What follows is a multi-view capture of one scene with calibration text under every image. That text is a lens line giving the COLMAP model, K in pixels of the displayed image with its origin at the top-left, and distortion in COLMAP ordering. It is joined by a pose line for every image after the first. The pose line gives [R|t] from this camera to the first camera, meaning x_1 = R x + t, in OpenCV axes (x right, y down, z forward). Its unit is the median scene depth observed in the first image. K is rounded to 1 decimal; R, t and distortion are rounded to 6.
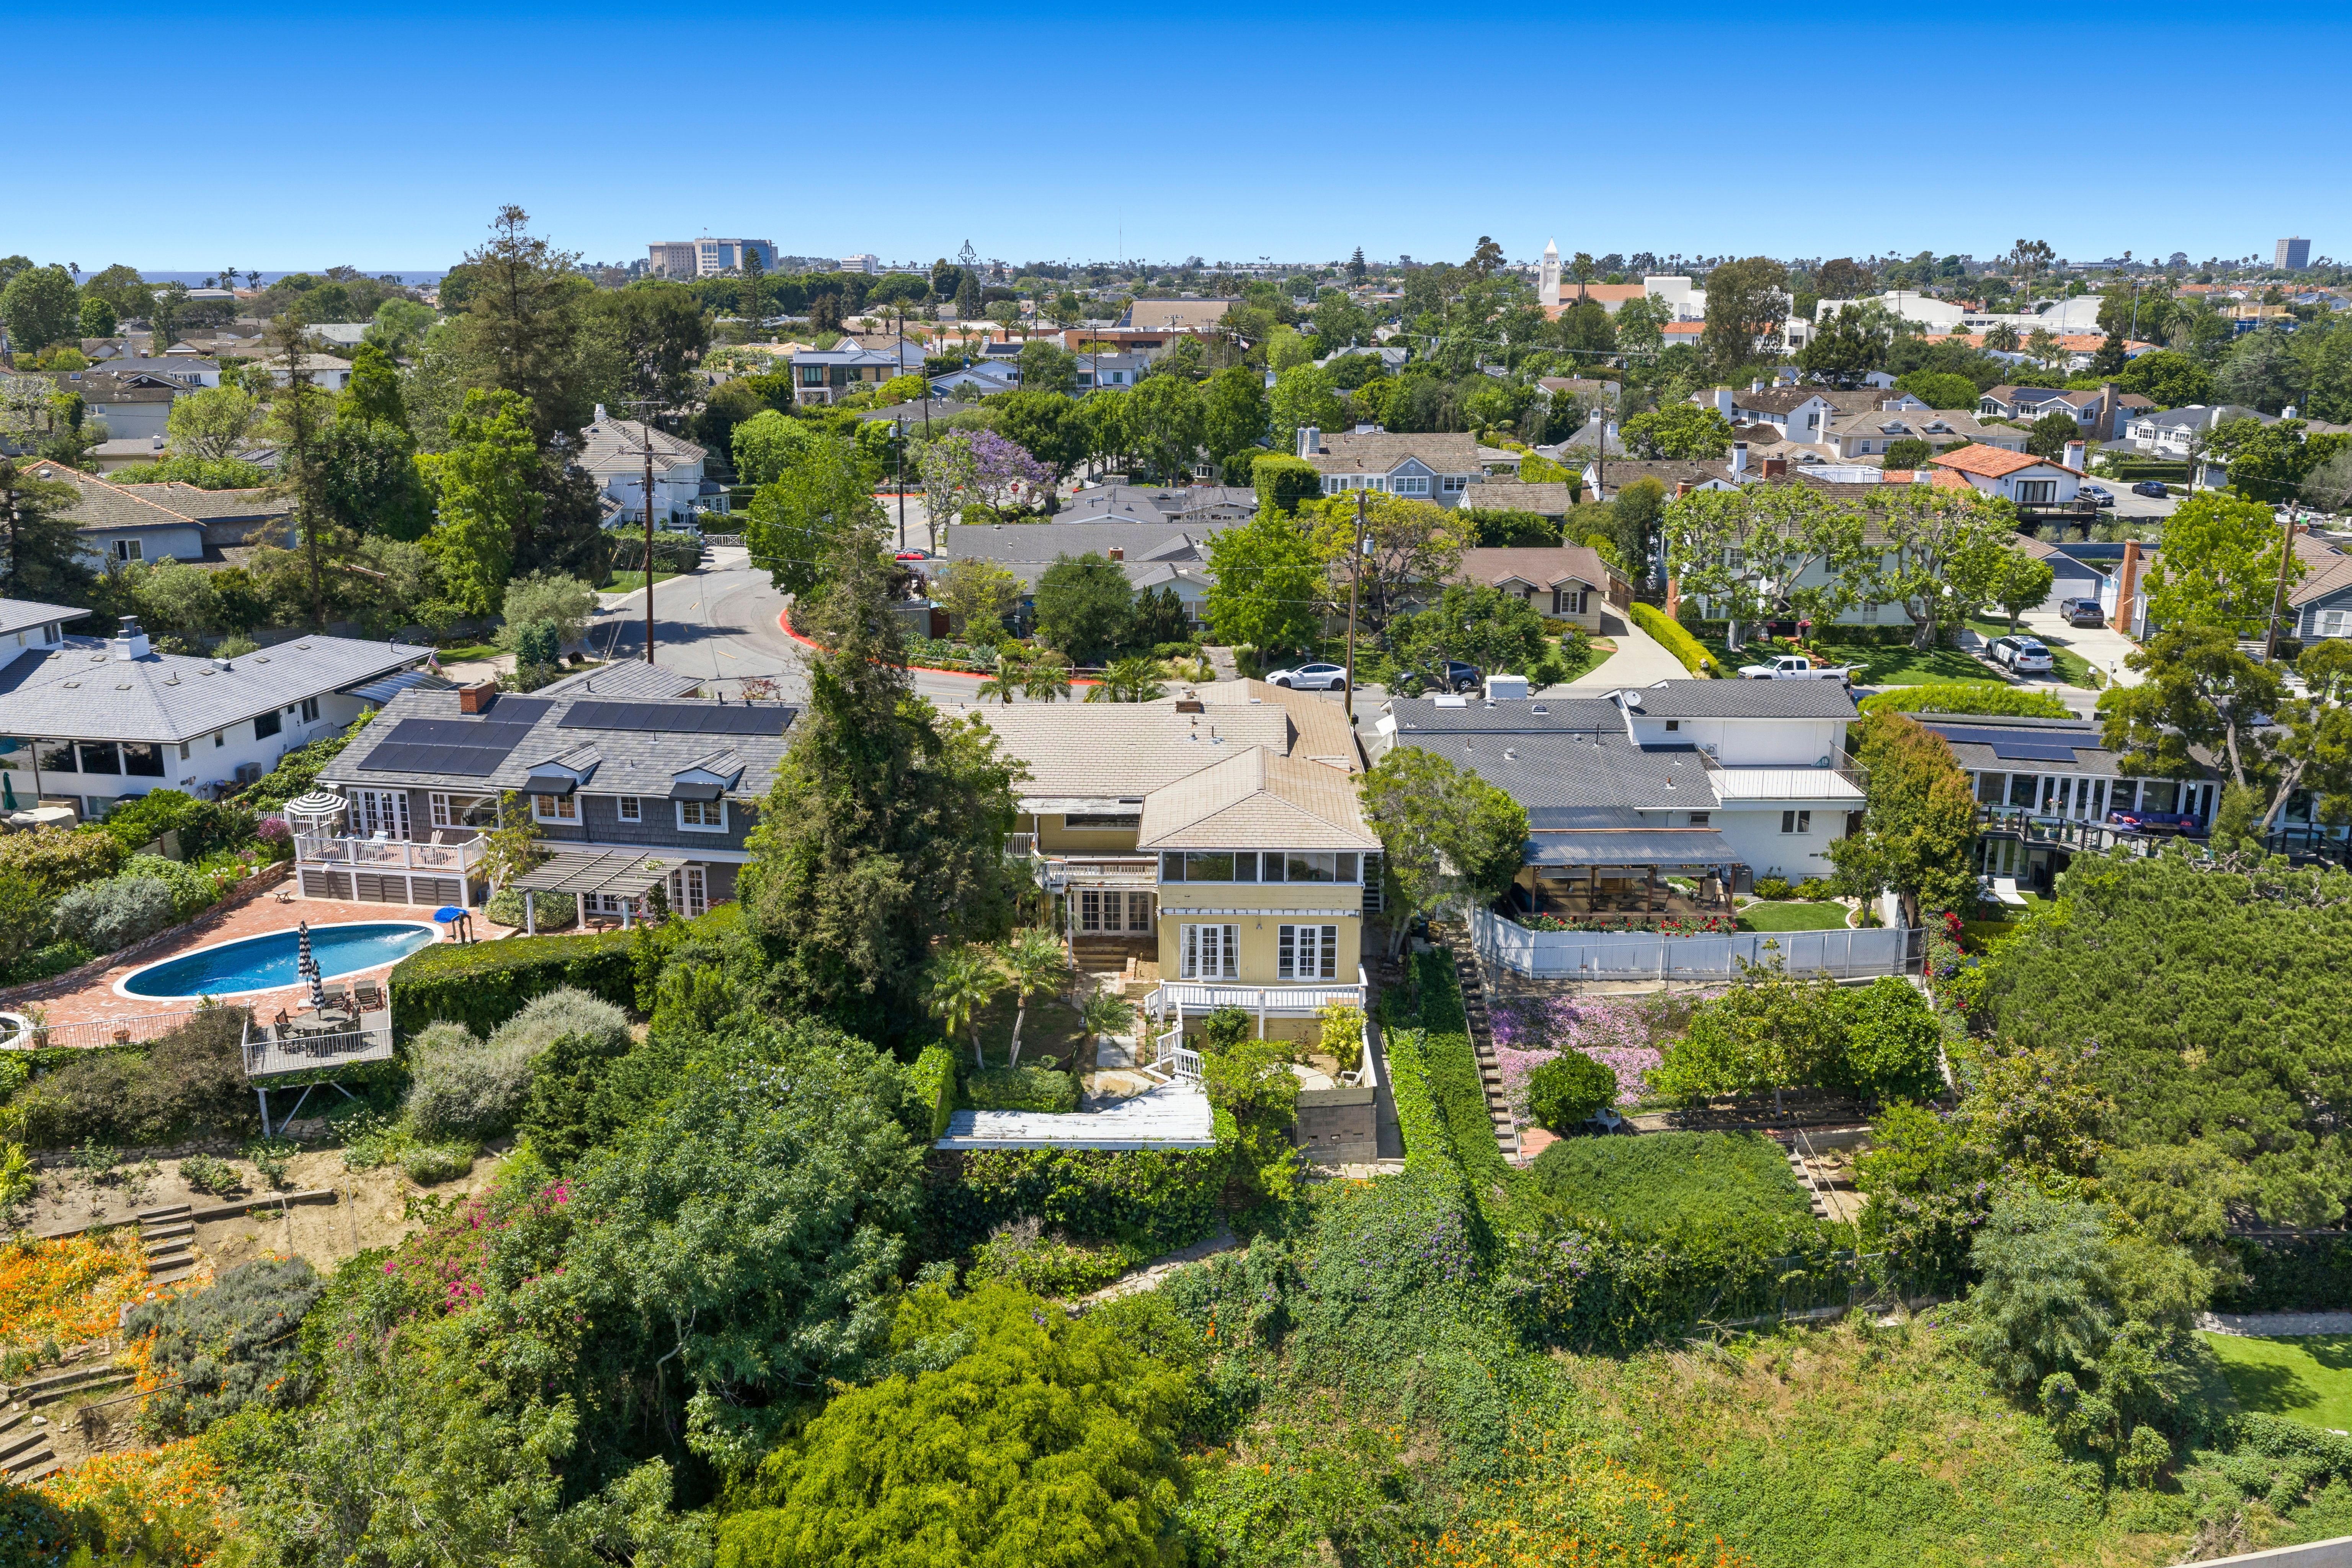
lens RADIAL K [[1939.1, 0, 1177.9], [0, 1939.1, 774.9], [0, 0, 1]] dist [0.040017, -0.079165]
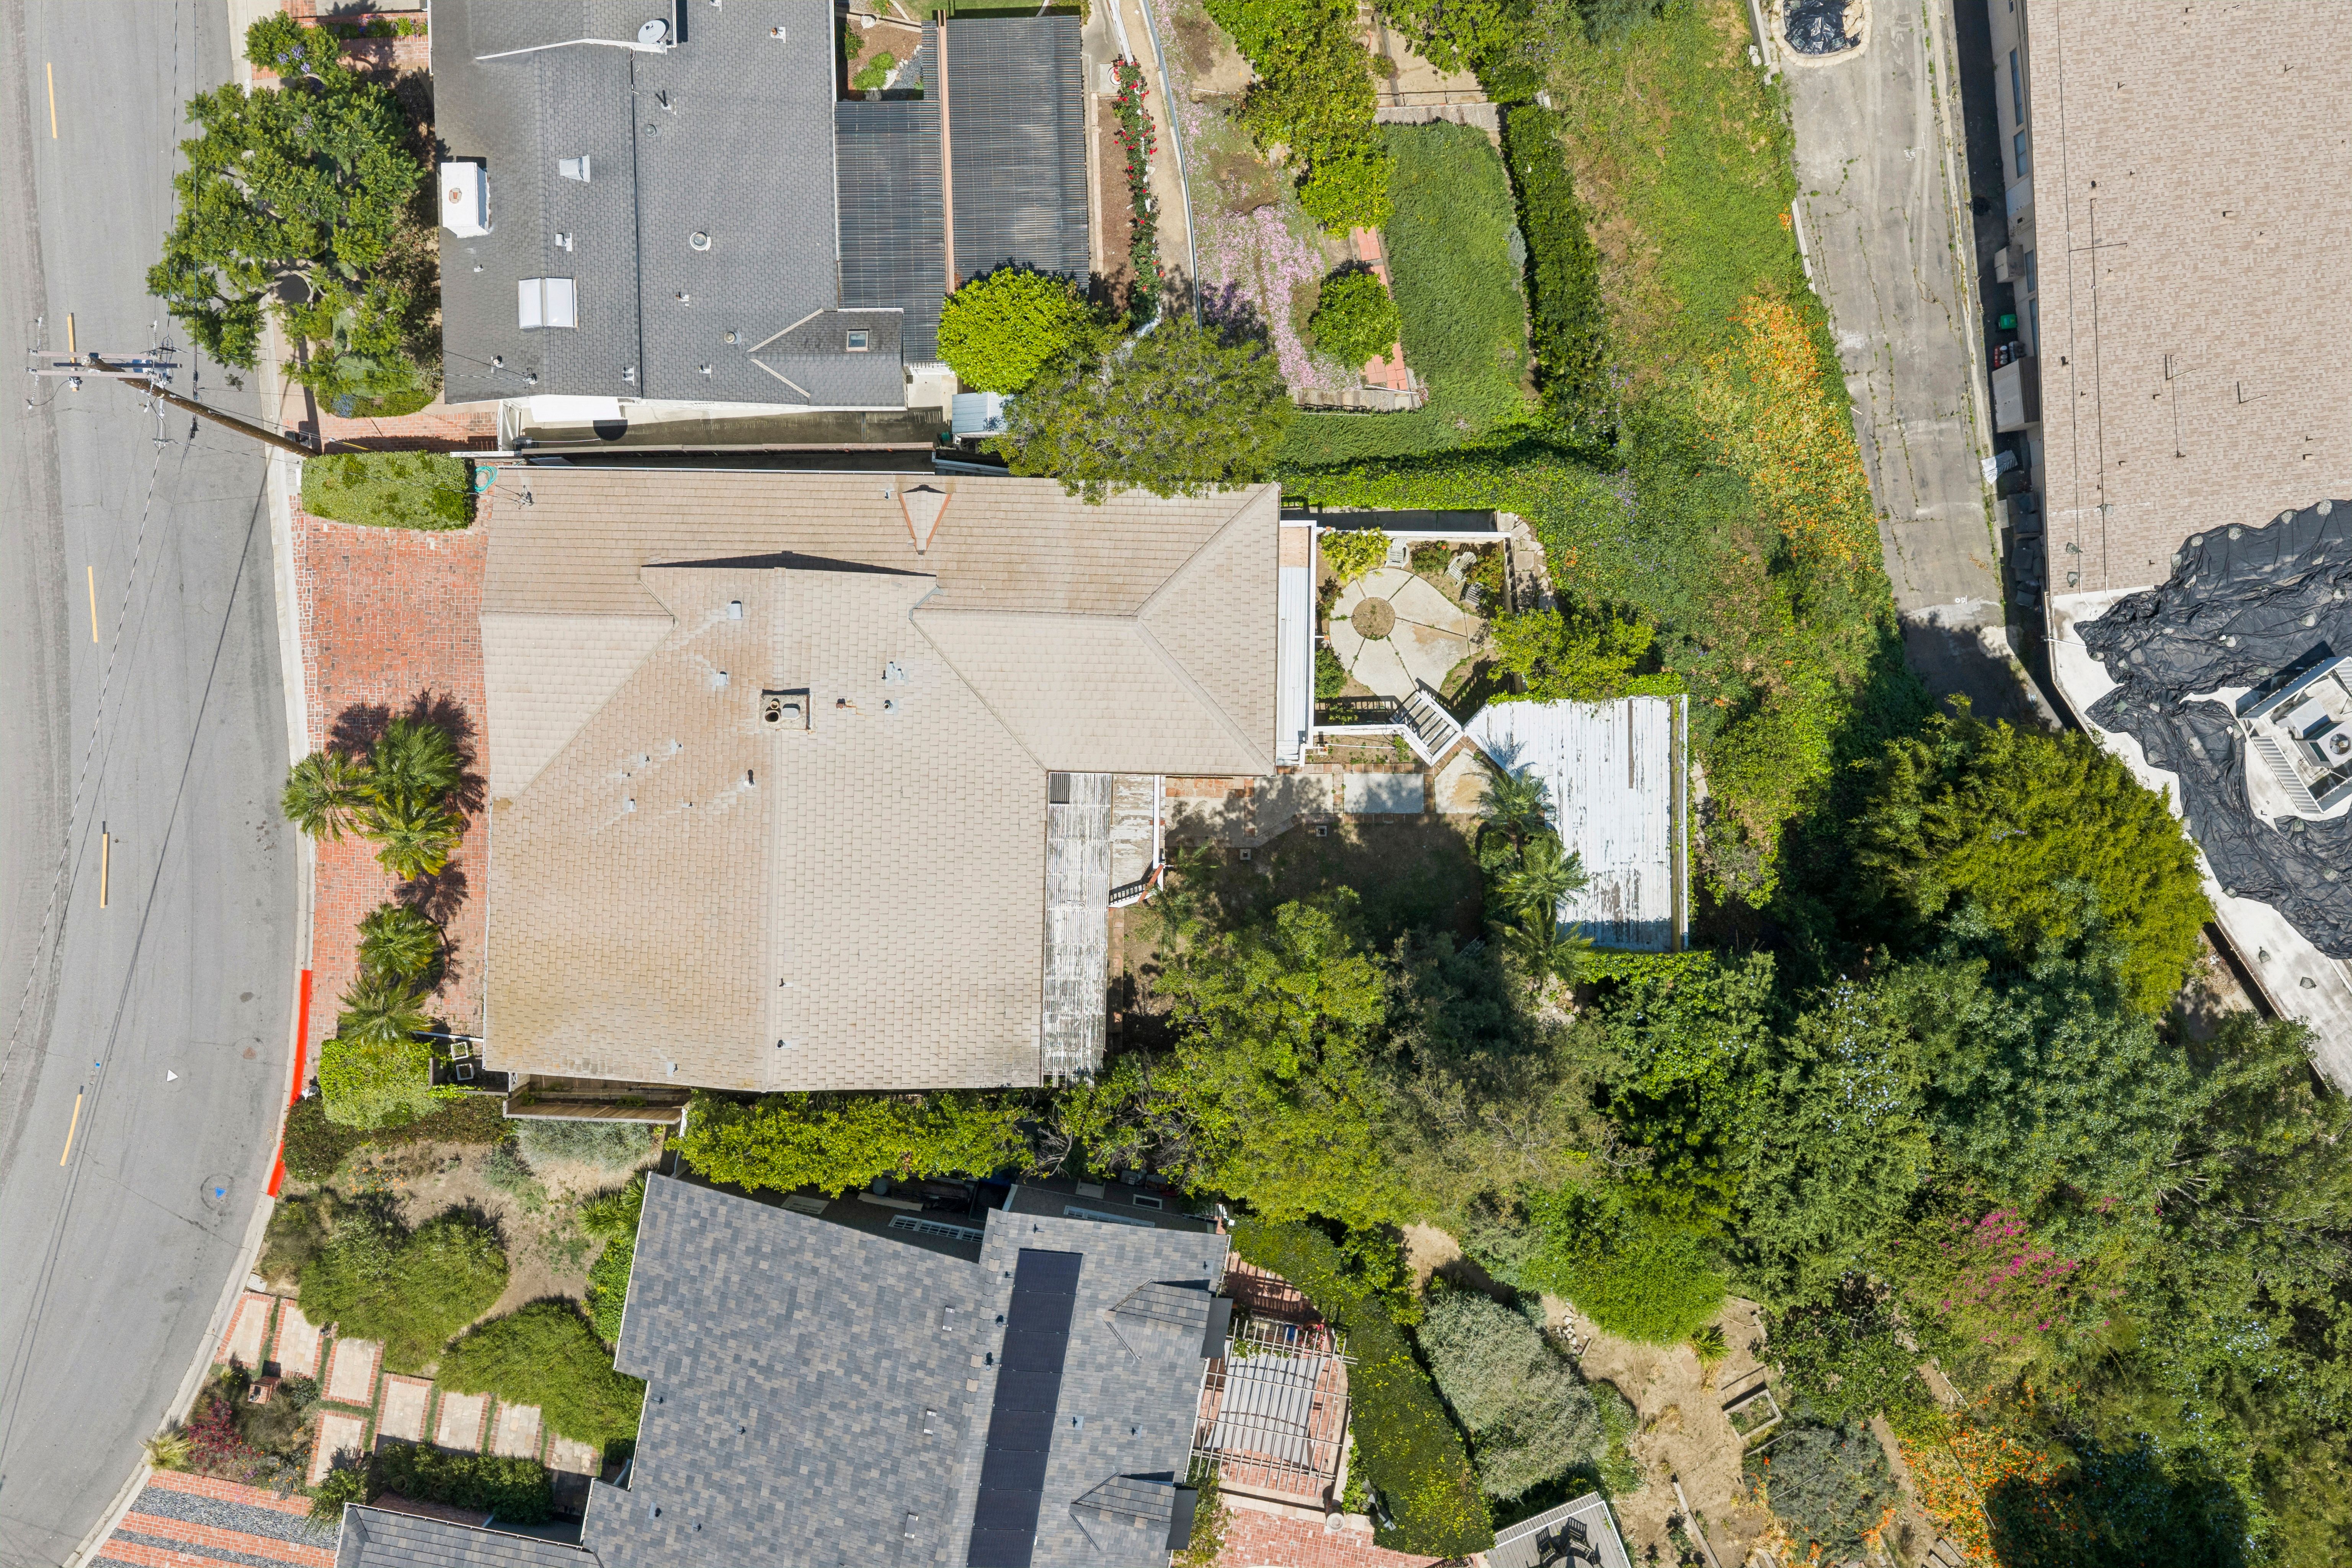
lens RADIAL K [[1987.4, 0, 1185.4], [0, 1987.4, 773.8], [0, 0, 1]] dist [0.016001, -0.016576]
pose [[0.000011, -0.999932, -0.011621, -0.010201], [0.258049, -0.011224, 0.966067, -0.803954], [-0.966132, -0.003010, 0.258031, 0.812487]]
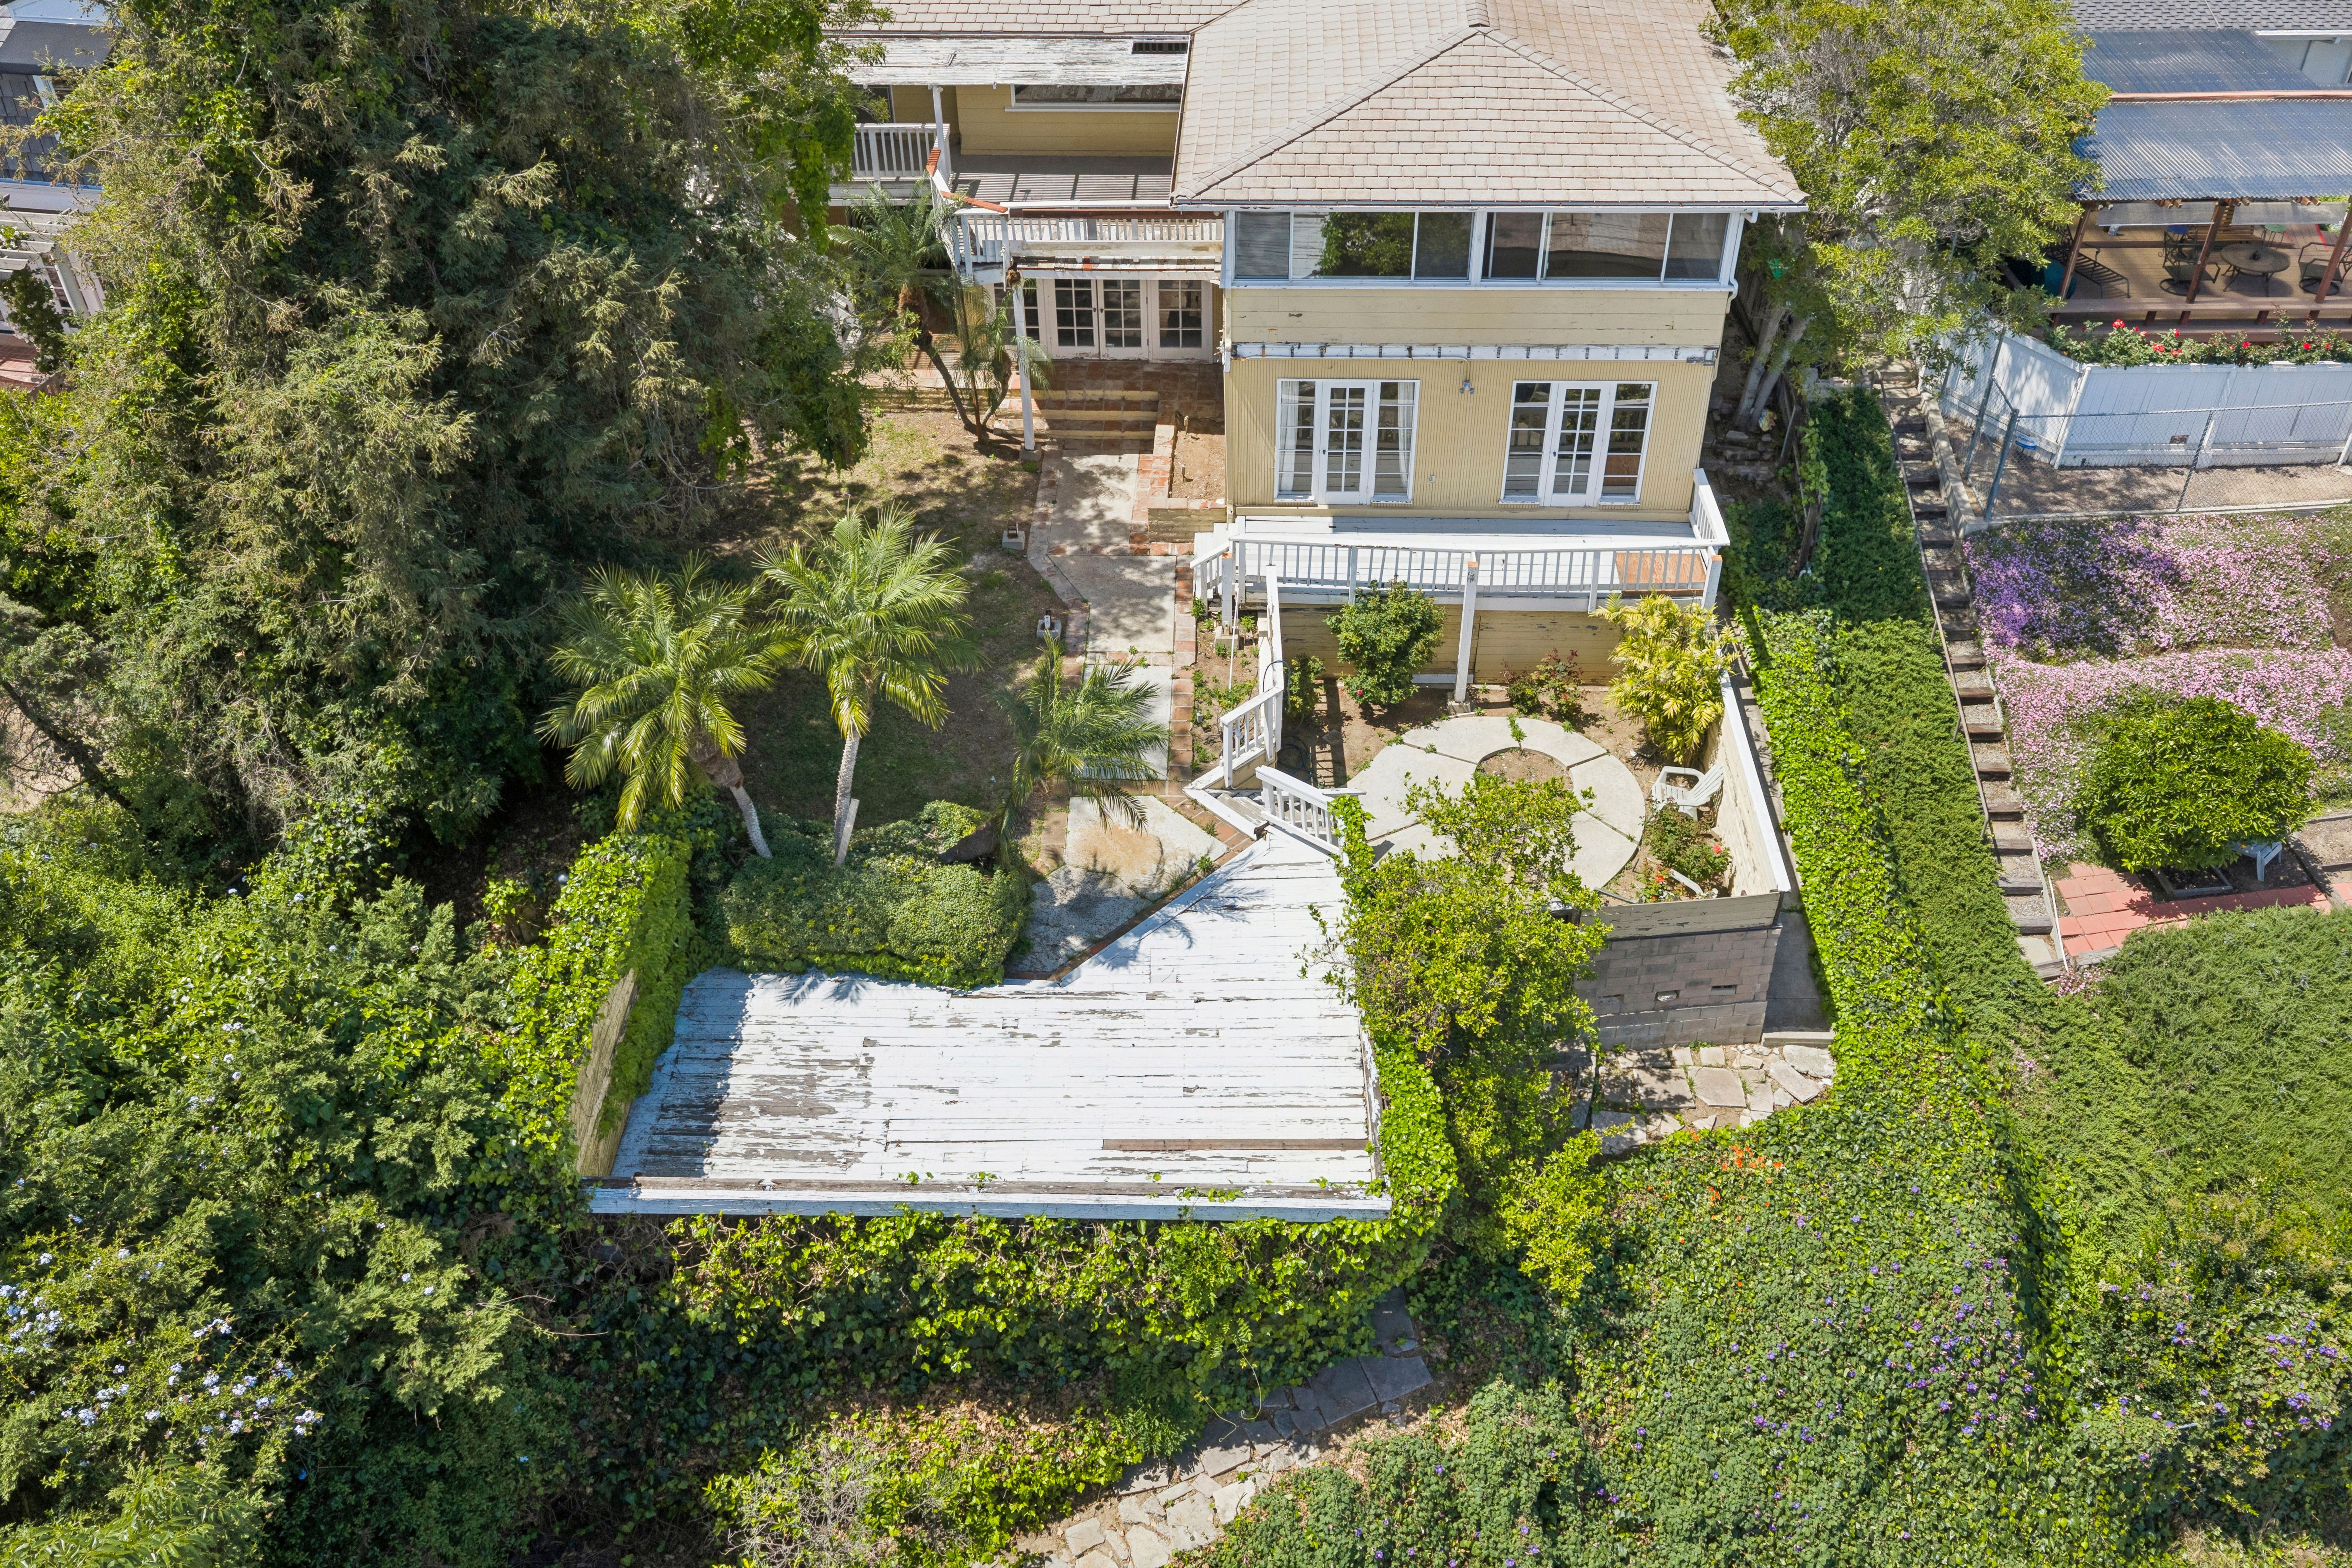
lens RADIAL K [[1987.4, 0, 1185.4], [0, 1987.4, 773.8], [0, 0, 1]] dist [0.016001, -0.016576]
pose [[0.999598, 0.005022, -0.027918, -0.006223], [0.006877, 0.911927, 0.410295, -0.021914], [0.027520, -0.410322, 0.911525, 0.584814]]
